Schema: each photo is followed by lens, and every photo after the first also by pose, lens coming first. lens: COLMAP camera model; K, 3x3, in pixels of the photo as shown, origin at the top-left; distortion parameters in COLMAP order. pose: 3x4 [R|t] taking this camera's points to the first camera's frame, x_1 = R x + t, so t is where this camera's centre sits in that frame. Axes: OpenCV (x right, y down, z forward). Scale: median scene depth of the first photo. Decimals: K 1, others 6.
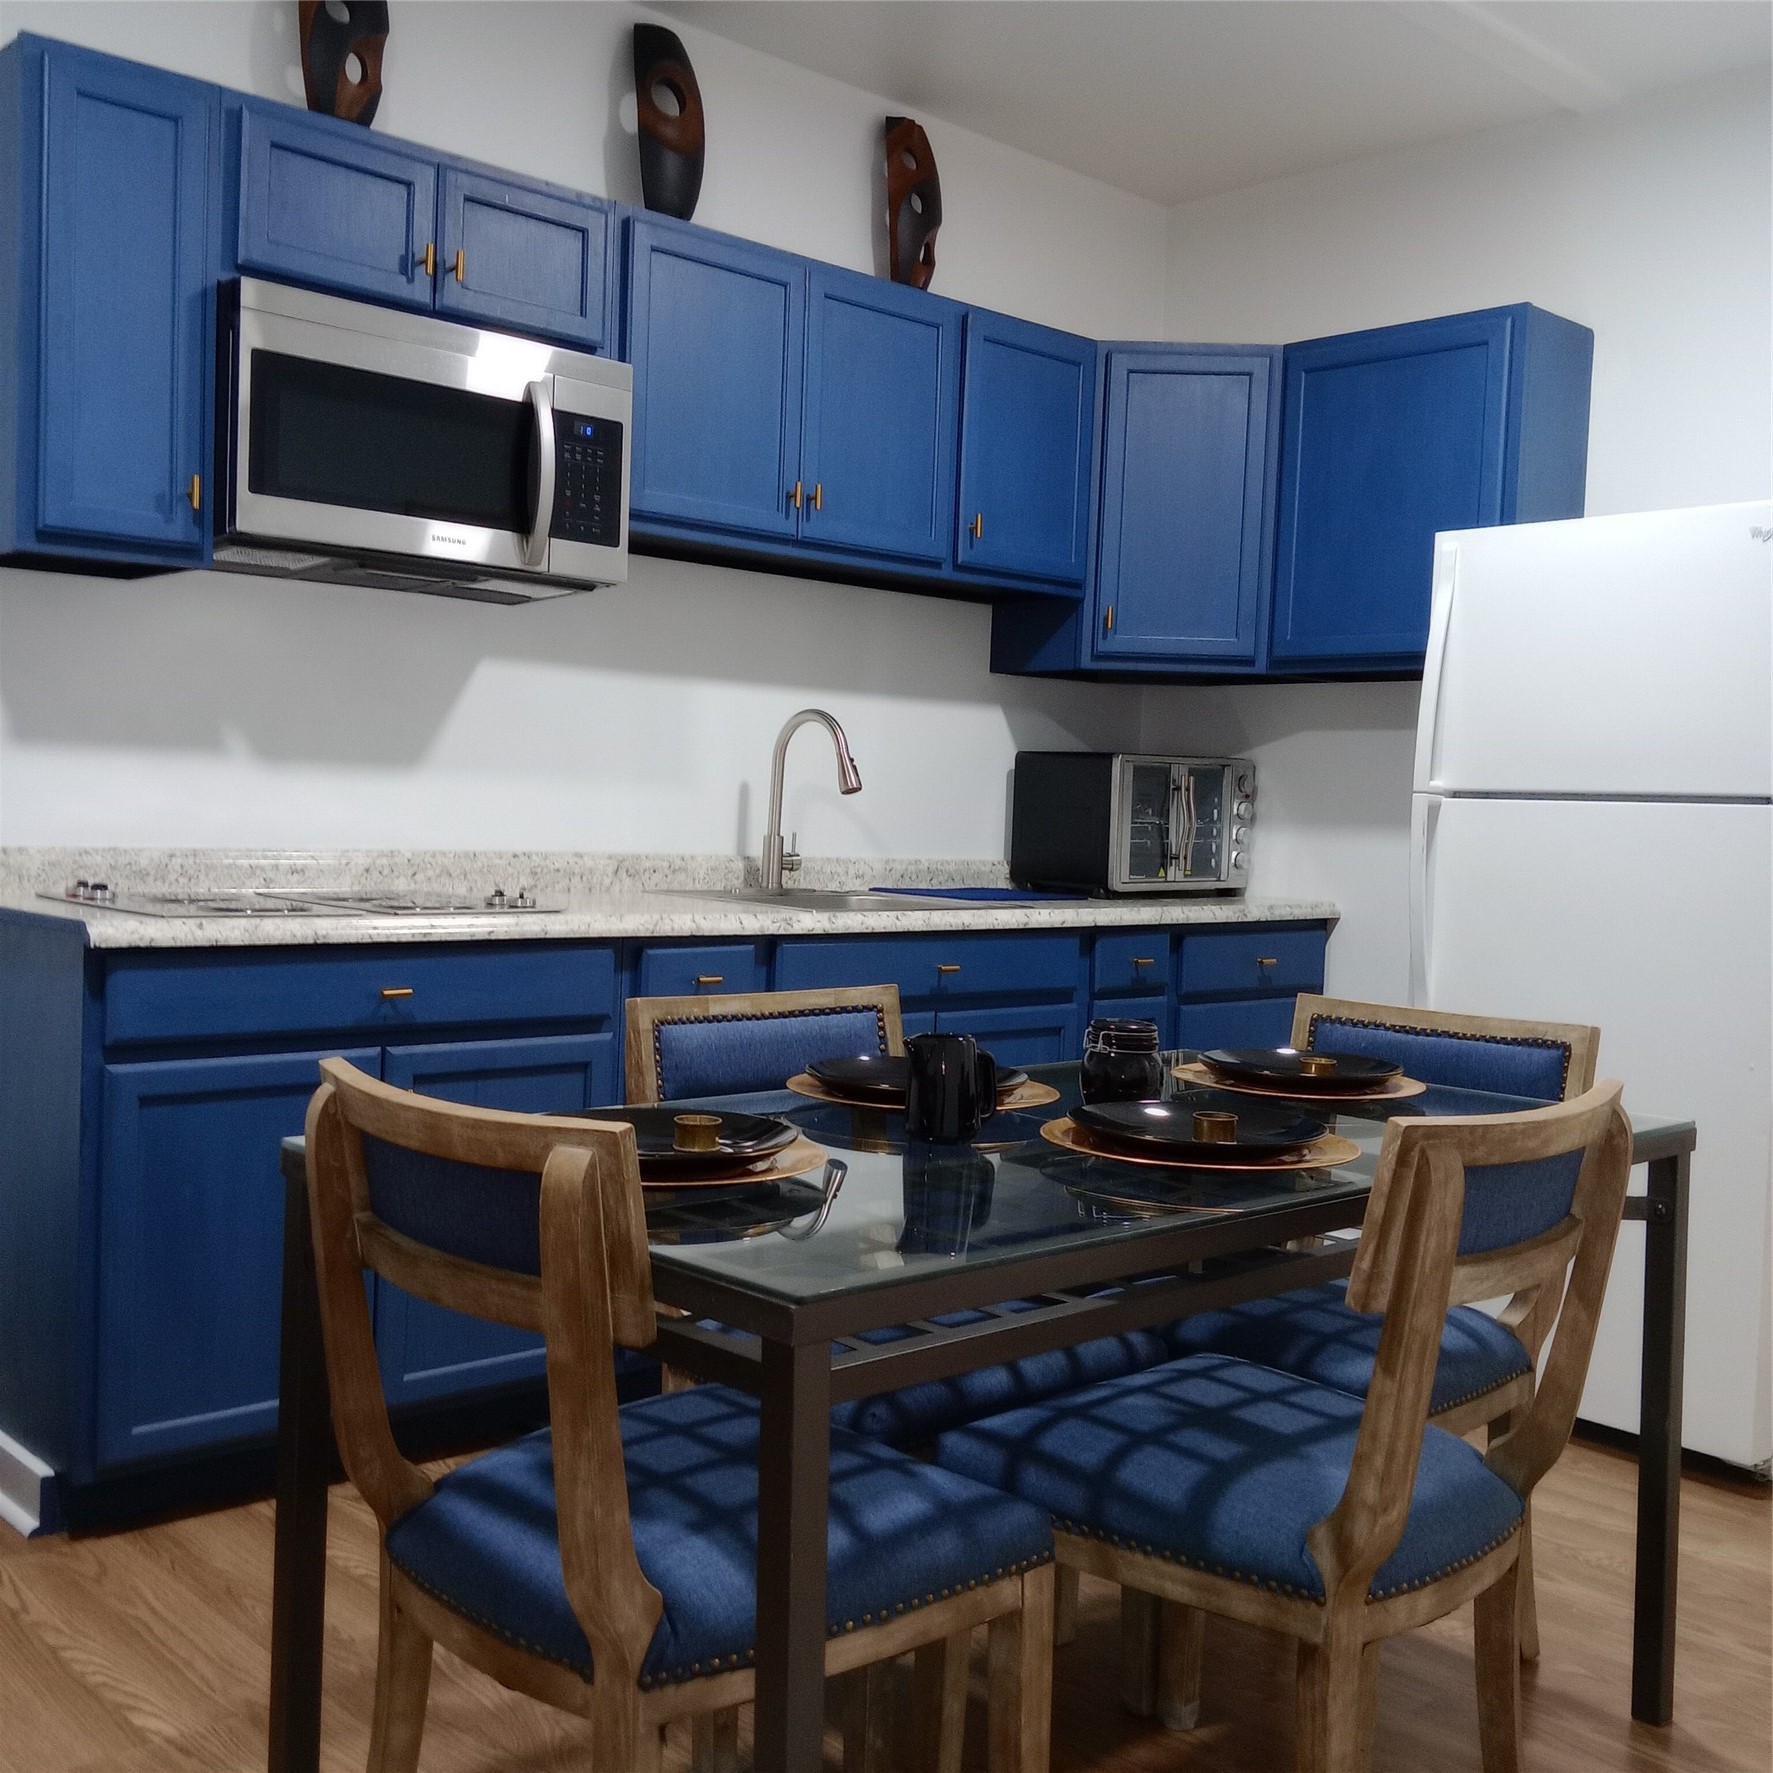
lens RADIAL K [[1955.4, 0, 886.5], [0, 1955.4, 886.5], [0, 0, 1]] dist [0.166122, -0.321301]
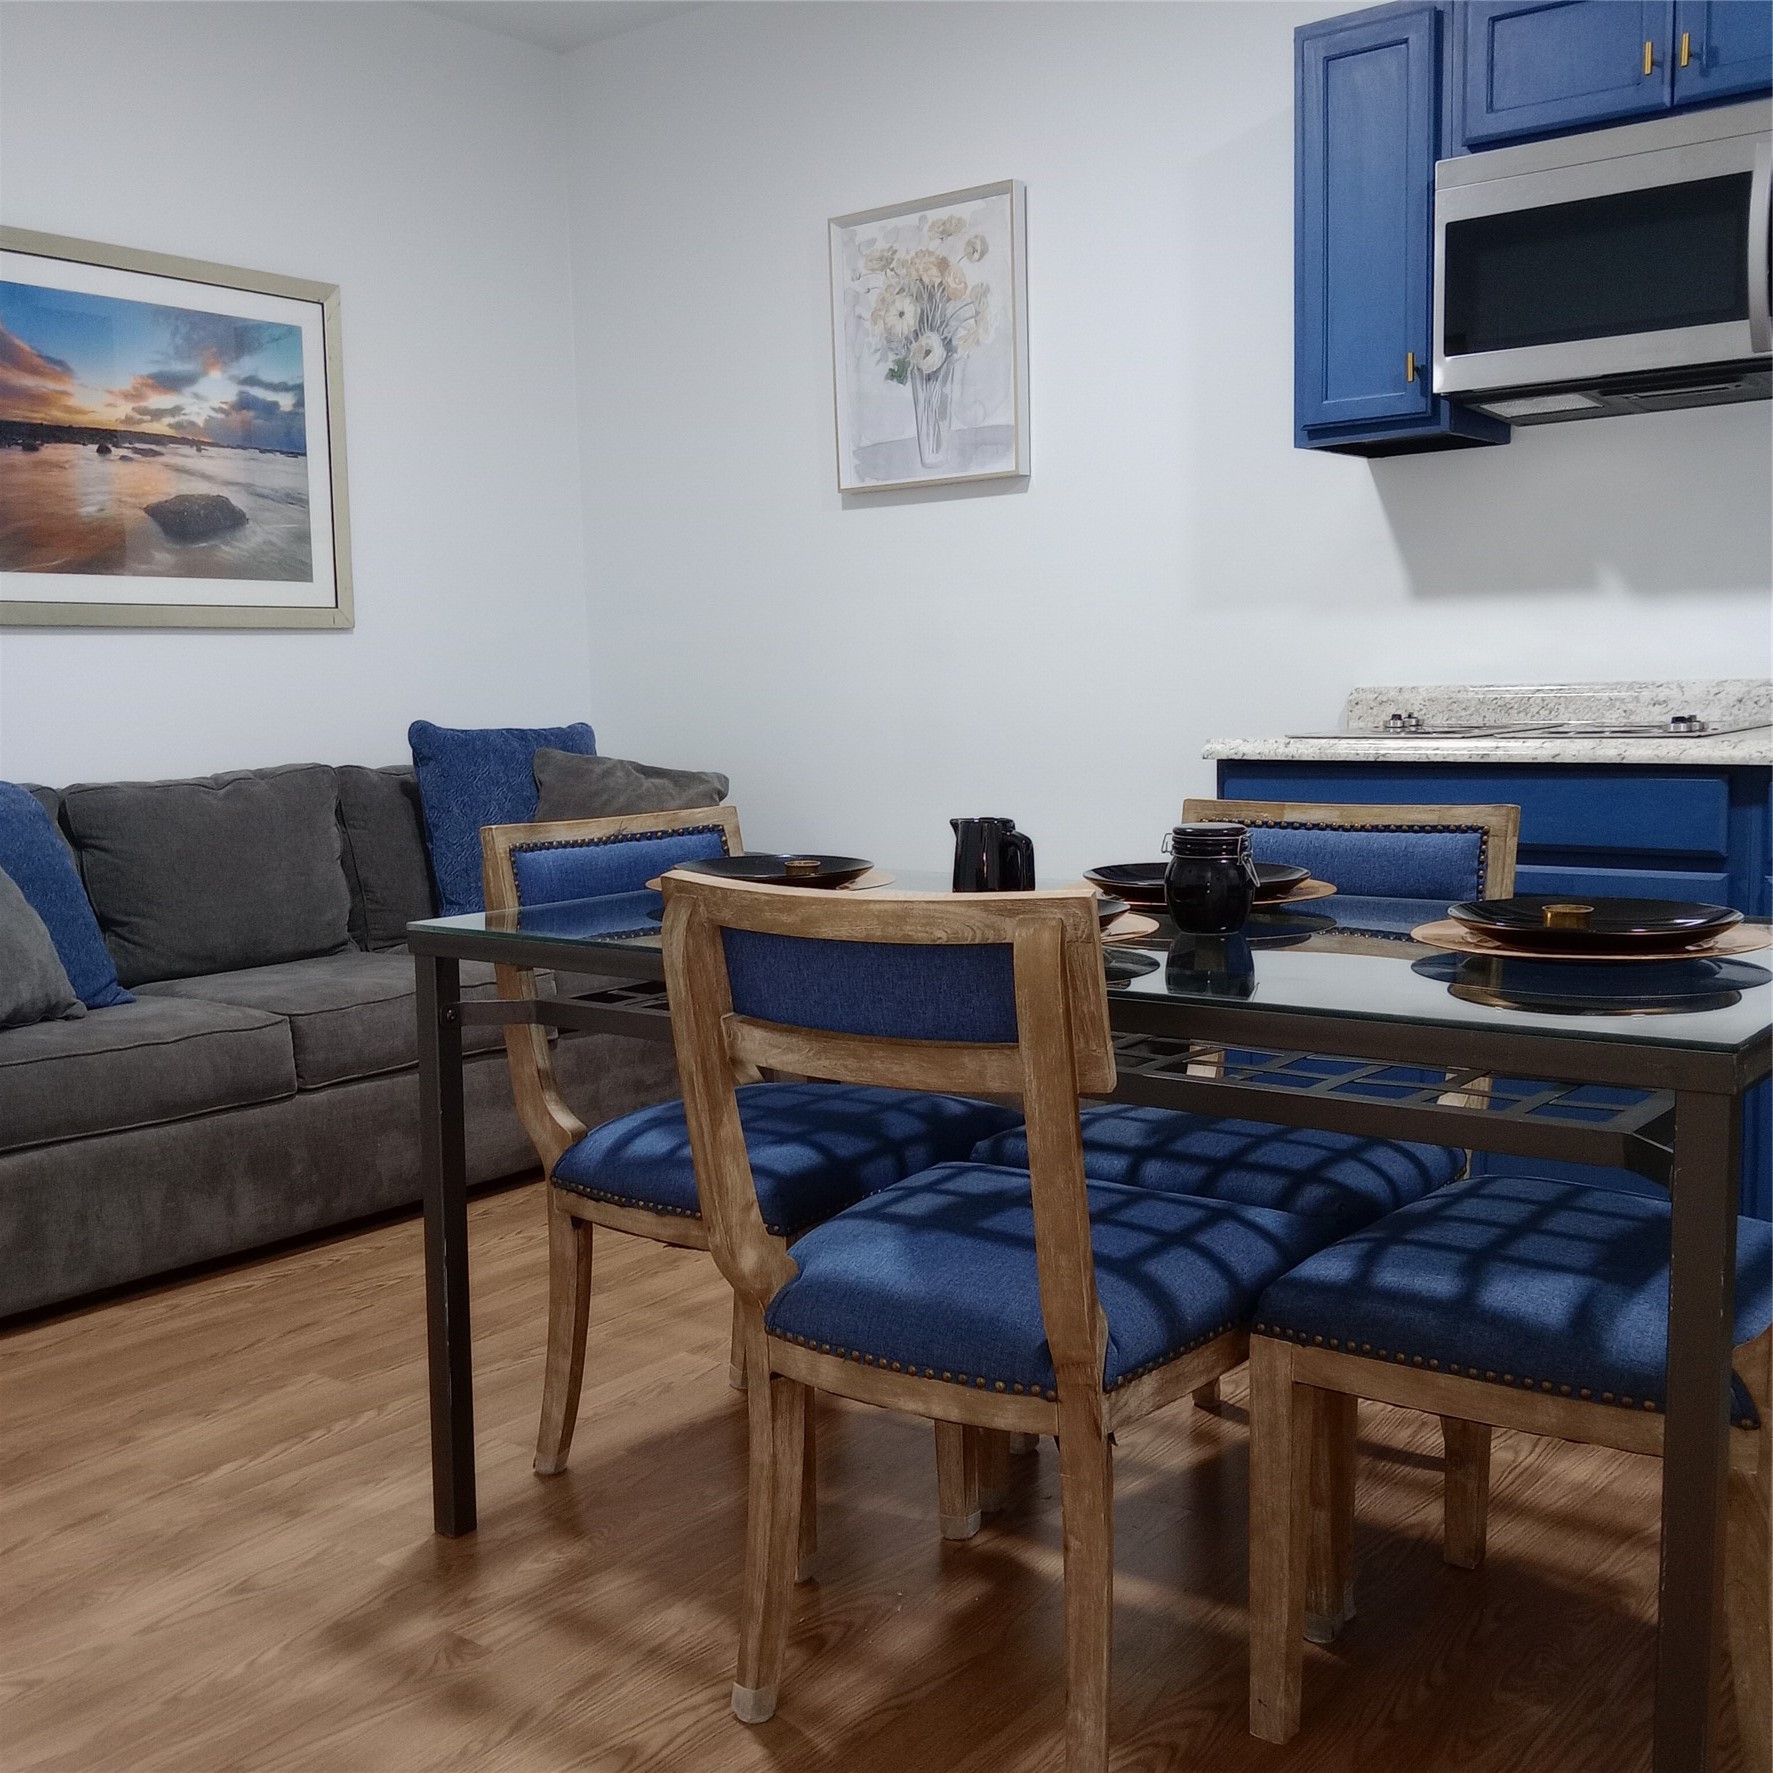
lens RADIAL K [[1955.4, 0, 886.5], [0, 1955.4, 886.5], [0, 0, 1]] dist [0.166122, -0.321301]
pose [[0.154537, 0.066832, -0.985724, 0.710714], [-0.014705, 0.997755, 0.065342, 0.027748], [0.987878, 0.004398, 0.155173, 0.497879]]
